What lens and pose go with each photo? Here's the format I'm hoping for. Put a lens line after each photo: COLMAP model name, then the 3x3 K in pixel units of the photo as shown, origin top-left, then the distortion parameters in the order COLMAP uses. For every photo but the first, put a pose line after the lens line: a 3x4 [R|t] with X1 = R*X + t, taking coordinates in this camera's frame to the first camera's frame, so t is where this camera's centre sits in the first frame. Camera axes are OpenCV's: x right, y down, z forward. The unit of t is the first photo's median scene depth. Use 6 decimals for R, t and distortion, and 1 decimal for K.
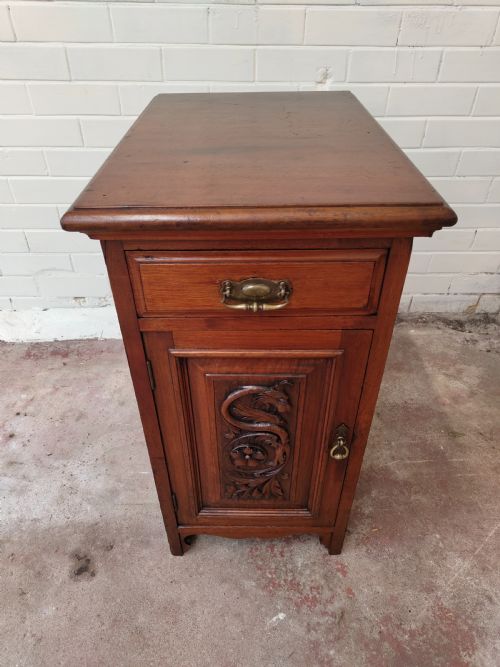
lens RADIAL K [[463.4, 0, 249.0], [0, 463.4, 338.6], [0, 0, 1]] dist [0.002426, 0.002814]
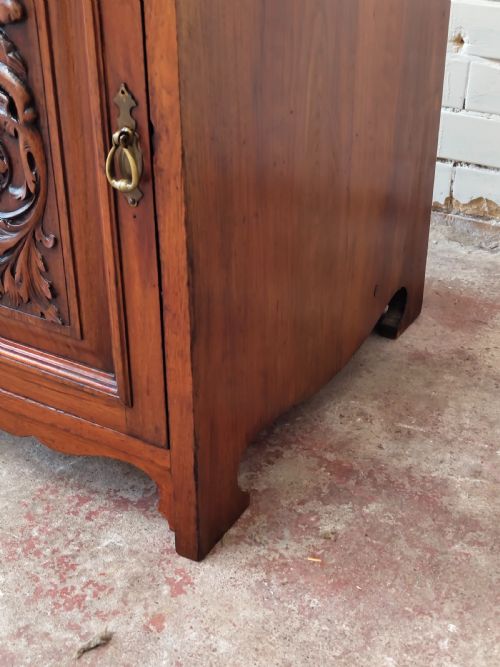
lens RADIAL K [[923.5, 0, 250.2], [0, 923.5, 335.5], [0, 0, 1]] dist [0.021483, 0.000000]
pose [[0.864403, 0.248037, -0.437361, 0.556229], [-0.313594, 0.945892, -0.083353, 0.329224], [0.393022, 0.209204, 0.895415, 0.227297]]
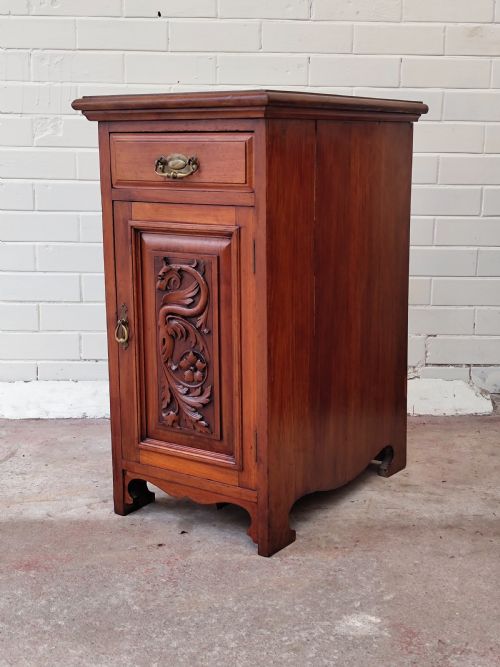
lens RADIAL K [[923.5, 0, 253.9], [0, 923.5, 338.4], [0, 0, 1]] dist [0.021483, 0.000000]
pose [[0.999974, 0.006751, -0.002569, -0.934820], [-0.007189, 0.895463, -0.445077, 0.923869], [-0.000705, 0.445084, 0.895488, -0.717121]]
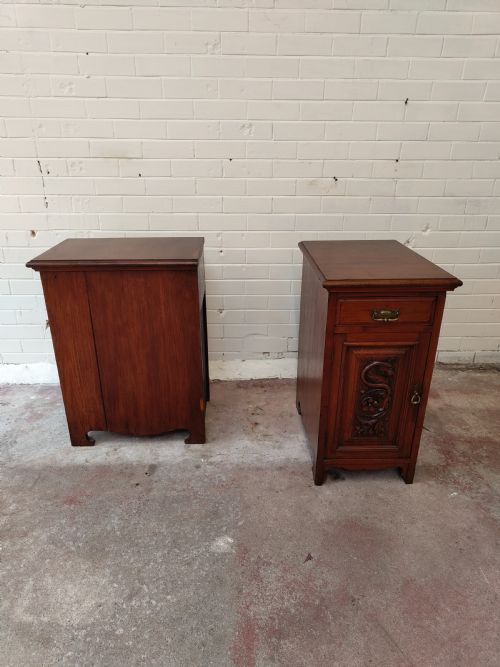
lens RADIAL K [[463.4, 0, 246.6], [0, 463.4, 337.2], [0, 0, 1]] dist [0.002426, 0.002814]
pose [[0.999985, -0.002635, 0.004787, -0.703018], [0.003781, 0.966178, -0.257847, 0.427084], [-0.003946, 0.257861, 0.966174, -0.865435]]
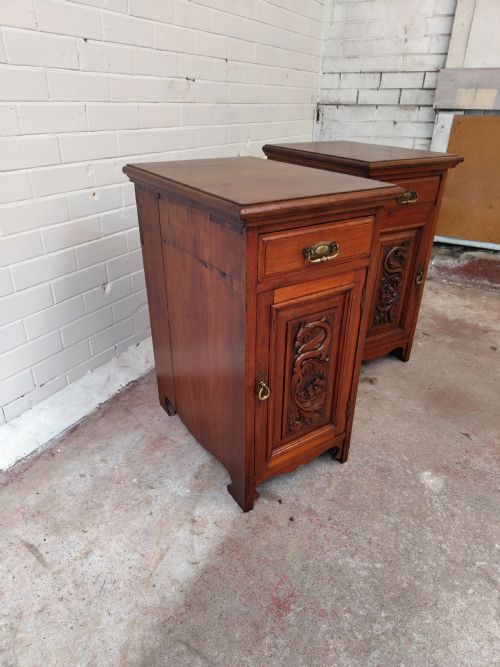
lens RADIAL K [[463.4, 0, 246.8], [0, 463.4, 344.4], [0, 0, 1]] dist [0.002426, 0.002814]
pose [[0.512253, -0.399932, 0.760034, -1.901758], [0.521980, 0.847732, 0.094271, -0.049193], [-0.682007, 0.348432, 0.643009, 0.110641]]
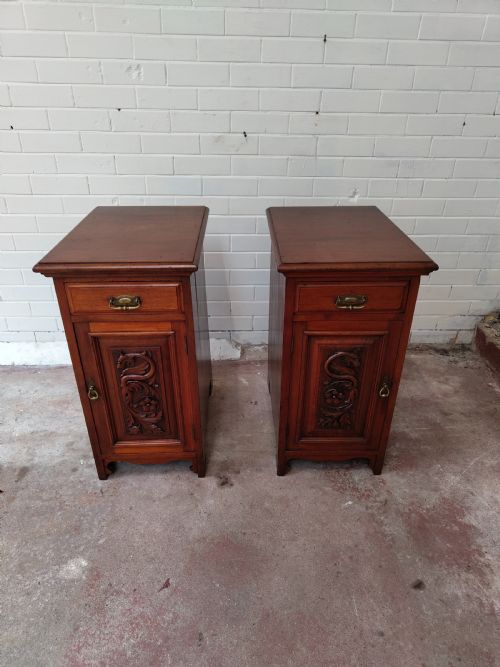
lens RADIAL K [[463.4, 0, 247.7], [0, 463.4, 343.0], [0, 0, 1]] dist [0.002426, 0.002814]
pose [[0.999784, -0.001934, 0.020696, -0.304553], [0.004867, 0.989760, -0.142660, 0.239707], [-0.020208, 0.142730, 0.989555, -0.672046]]
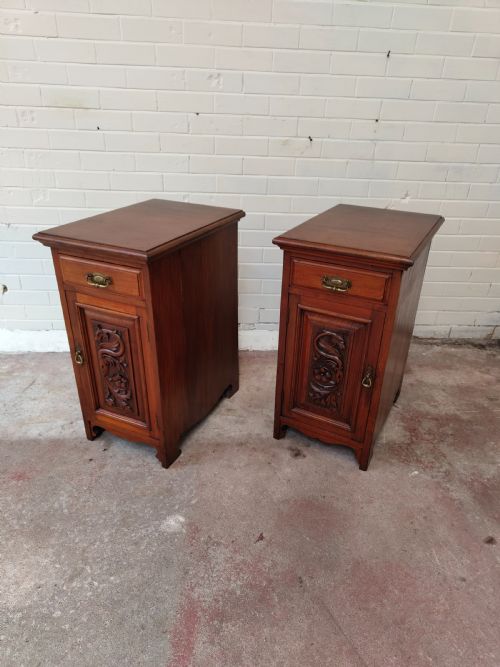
lens RADIAL K [[463.4, 0, 251.1], [0, 463.4, 341.9], [0, 0, 1]] dist [0.002426, 0.002814]
pose [[0.999373, 0.013839, 0.032589, -0.587658], [-0.007878, 0.984287, -0.176403, 0.381968], [-0.034519, 0.176035, 0.983778, -0.784119]]
